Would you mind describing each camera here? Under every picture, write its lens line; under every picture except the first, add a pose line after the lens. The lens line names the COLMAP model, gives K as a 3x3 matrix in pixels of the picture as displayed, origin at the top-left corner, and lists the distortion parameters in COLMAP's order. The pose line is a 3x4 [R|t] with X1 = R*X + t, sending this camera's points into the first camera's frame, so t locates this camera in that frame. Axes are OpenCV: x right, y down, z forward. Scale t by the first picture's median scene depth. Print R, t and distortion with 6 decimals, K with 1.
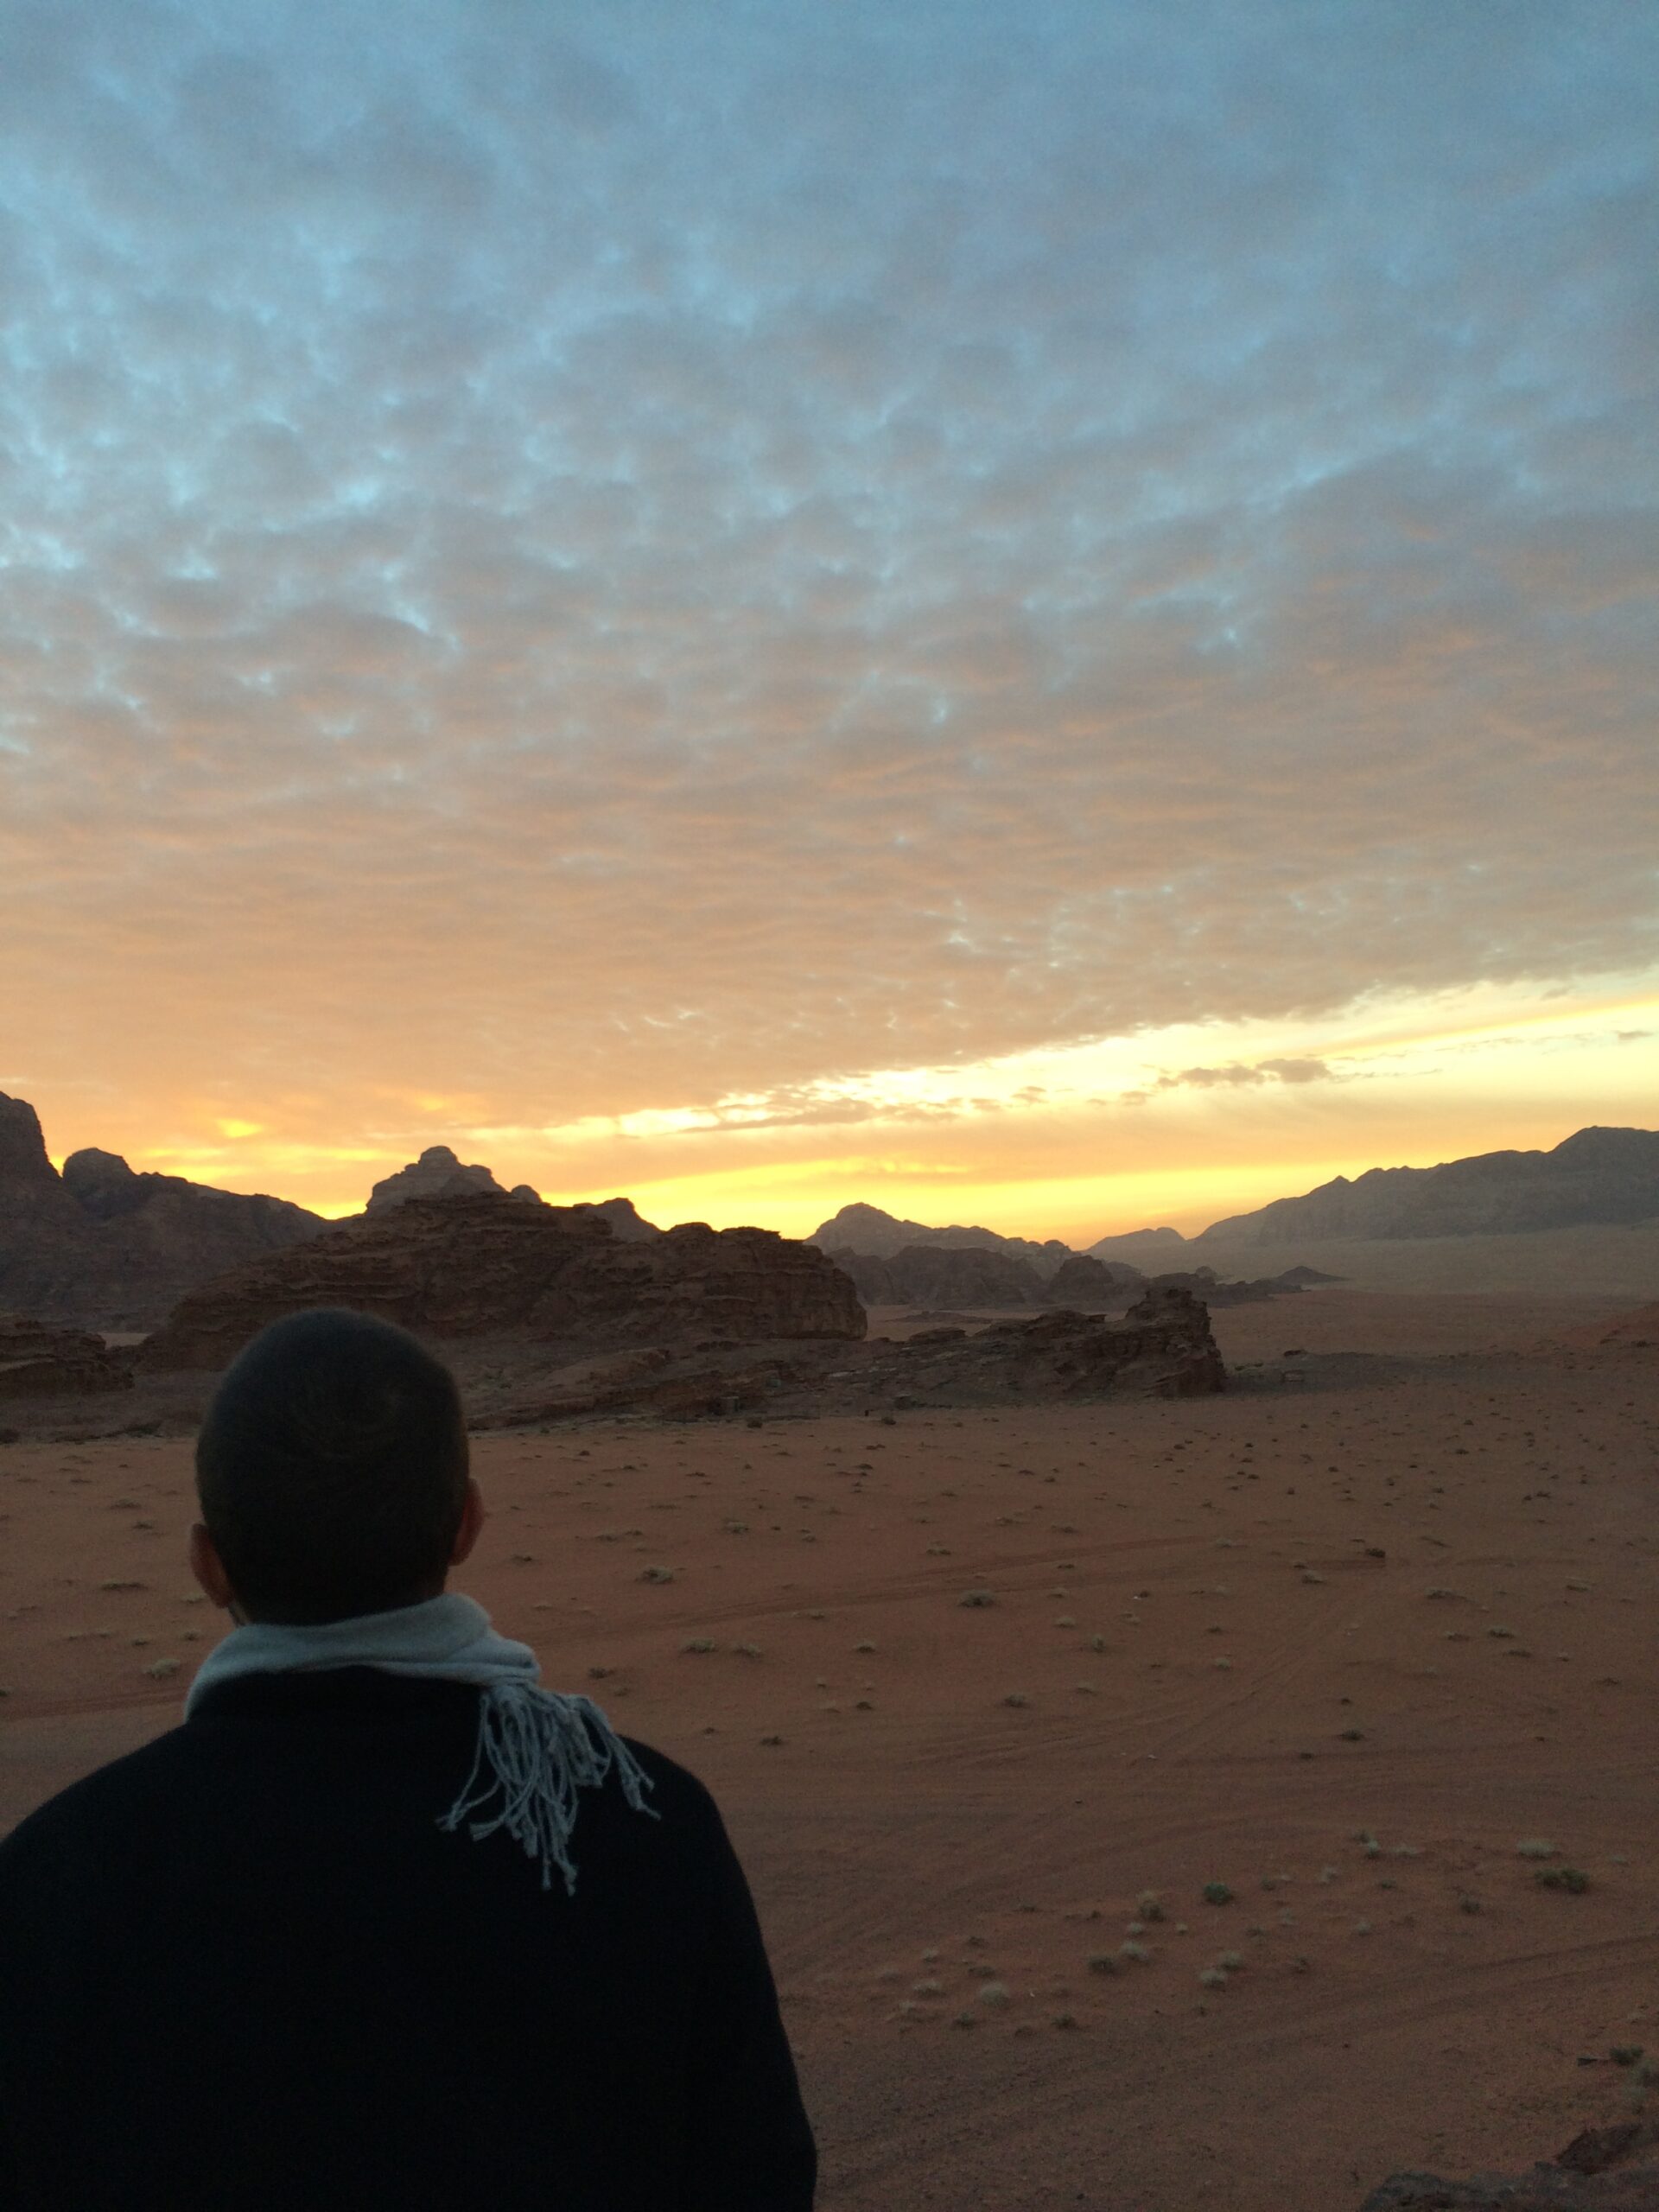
lens RADIAL K [[1880.4, 0, 835.7], [0, 1880.4, 1088.8], [0, 0, 1]] dist [0.074893, -0.095522]
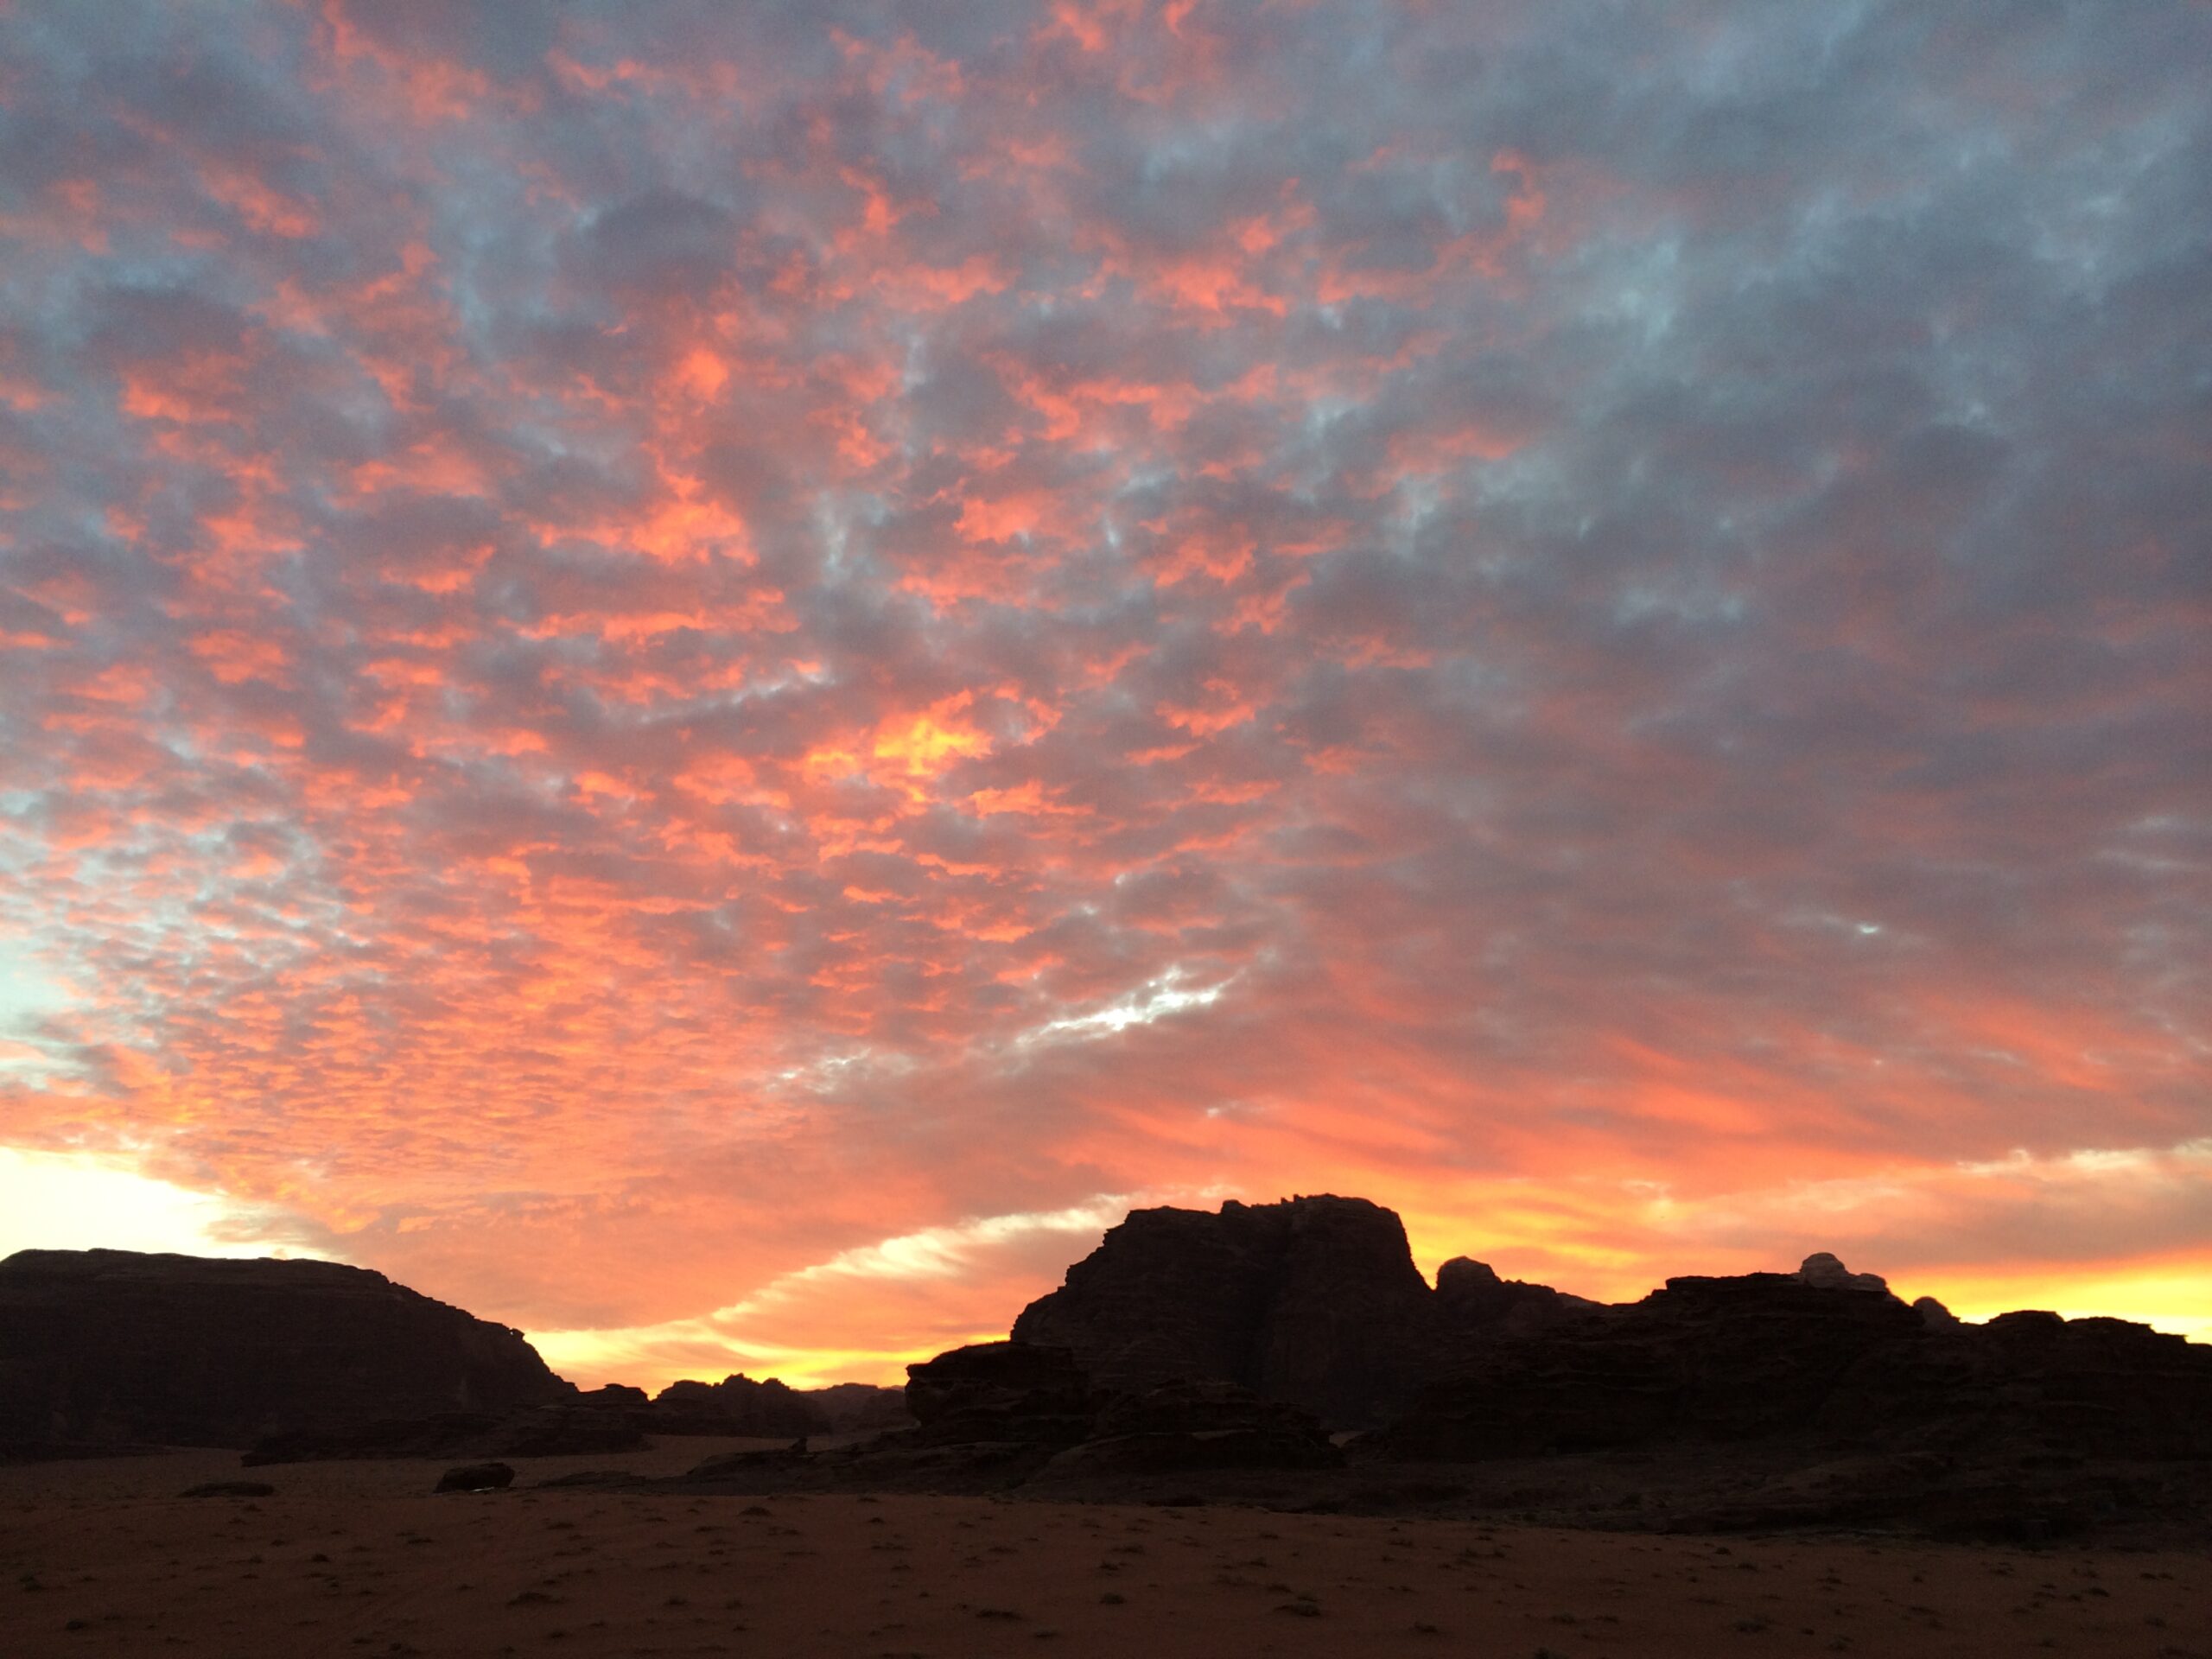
lens RADIAL K [[1880.4, 0, 1102.6], [0, 1880.4, 808.2], [0, 0, 1]] dist [0.074893, -0.095522]
pose [[0.839481, -0.143296, -0.524155, 0.058170], [0.033503, 0.976417, -0.213280, 0.021850], [0.542356, 0.161483, 0.824484, 0.056954]]
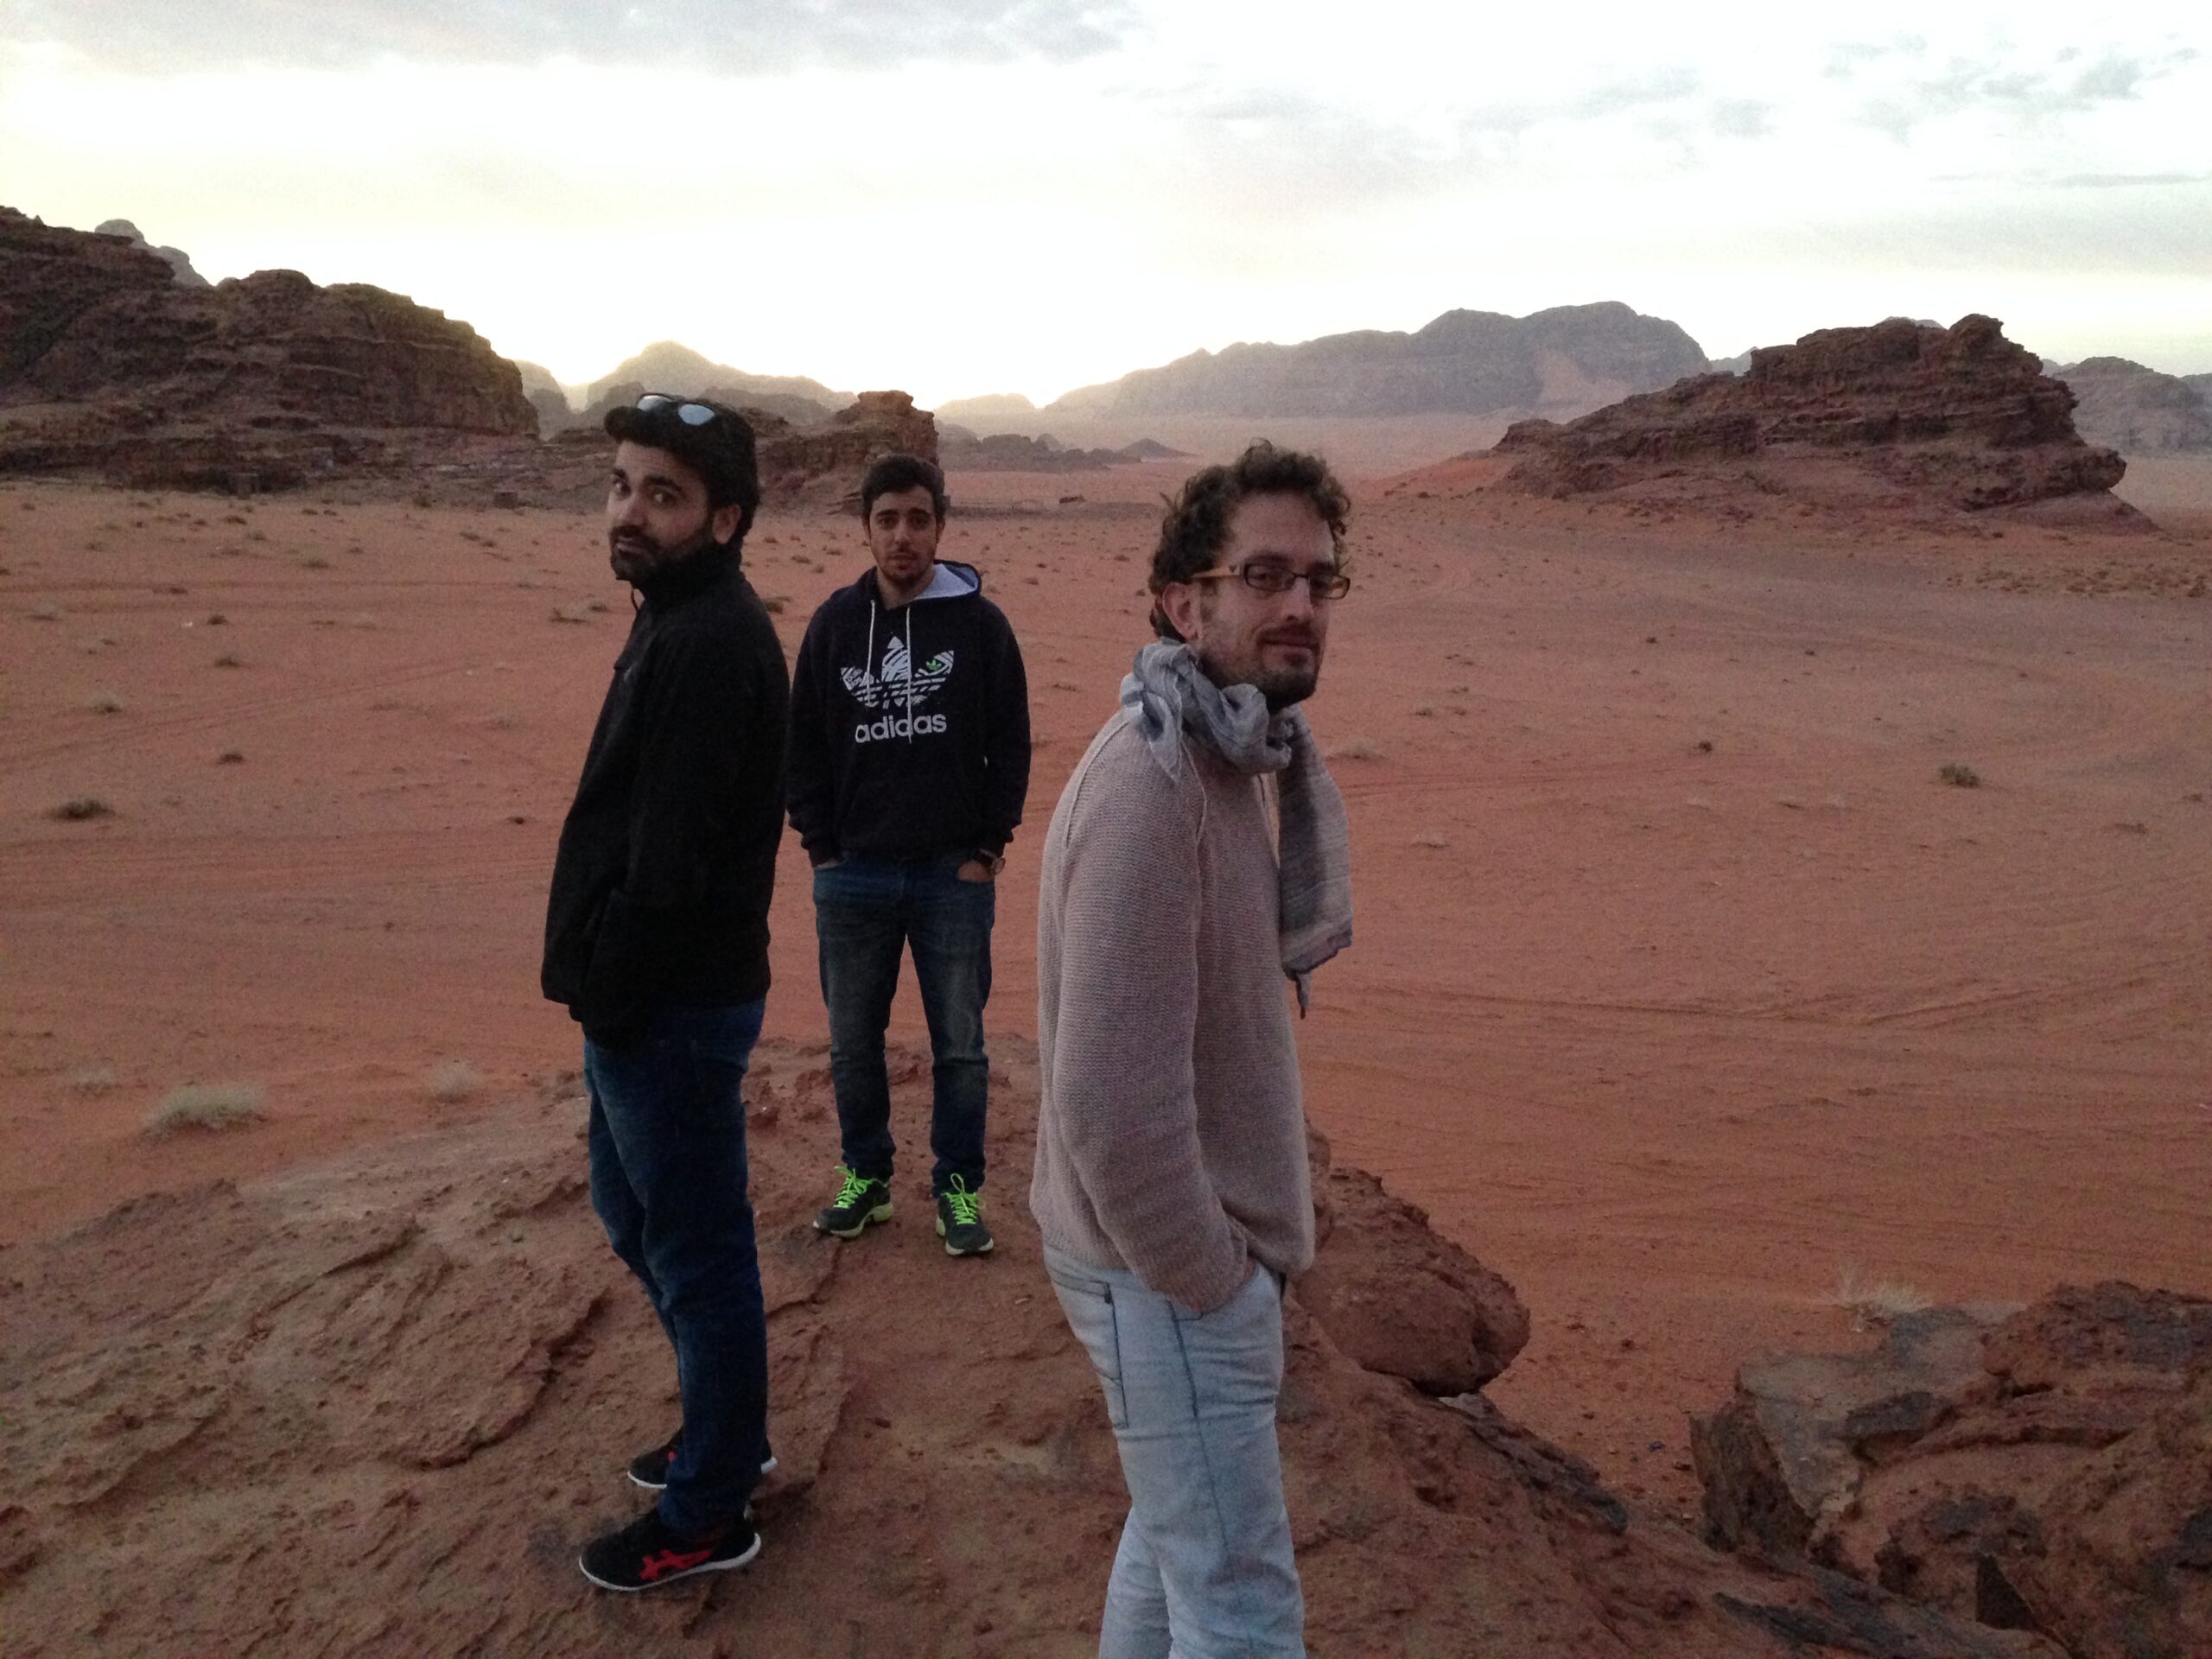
lens RADIAL K [[2024.7, 0, 1096.3], [0, 2024.7, 818.6], [0, 0, 1]] dist [0.041985, 0.000000]
pose [[0.976664, 0.018873, 0.213941, 0.077190], [-0.077548, 0.959918, 0.269339, 0.037594], [-0.200283, -0.279645, 0.938981, 0.097883]]
